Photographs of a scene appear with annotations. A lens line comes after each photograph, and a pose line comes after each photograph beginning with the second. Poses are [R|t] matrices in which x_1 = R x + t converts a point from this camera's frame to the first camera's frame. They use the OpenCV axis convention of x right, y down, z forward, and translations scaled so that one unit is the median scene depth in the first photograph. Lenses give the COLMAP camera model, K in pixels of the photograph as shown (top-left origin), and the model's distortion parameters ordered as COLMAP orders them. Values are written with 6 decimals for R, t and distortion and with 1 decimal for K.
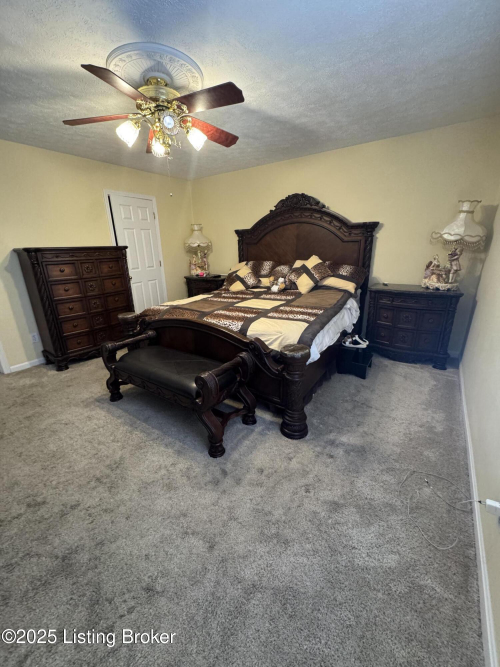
lens RADIAL K [[267.3, 0, 245.2], [0, 267.3, 332.0], [0, 0, 1]] dist [-0.001934, 0.000400]
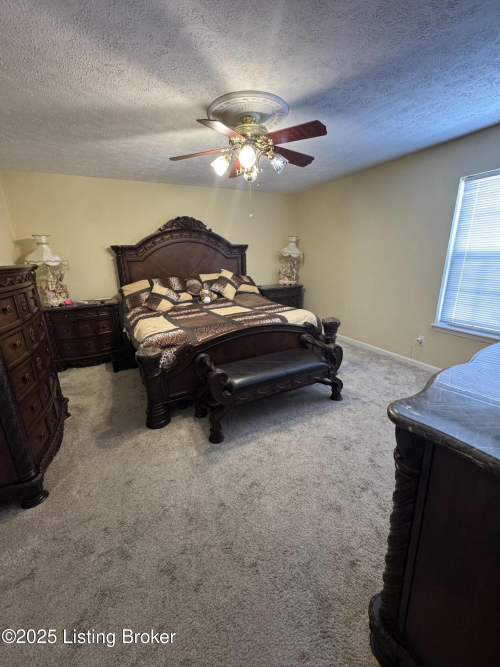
lens RADIAL K [[267.3, 0, 246.9], [0, 267.3, 335.0], [0, 0, 1]] dist [-0.001934, 0.000400]
pose [[0.482067, -0.245068, 0.841161, -0.843647], [0.285005, 0.951729, 0.113946, -0.108730], [-0.828482, 0.184806, 0.528643, 0.317863]]
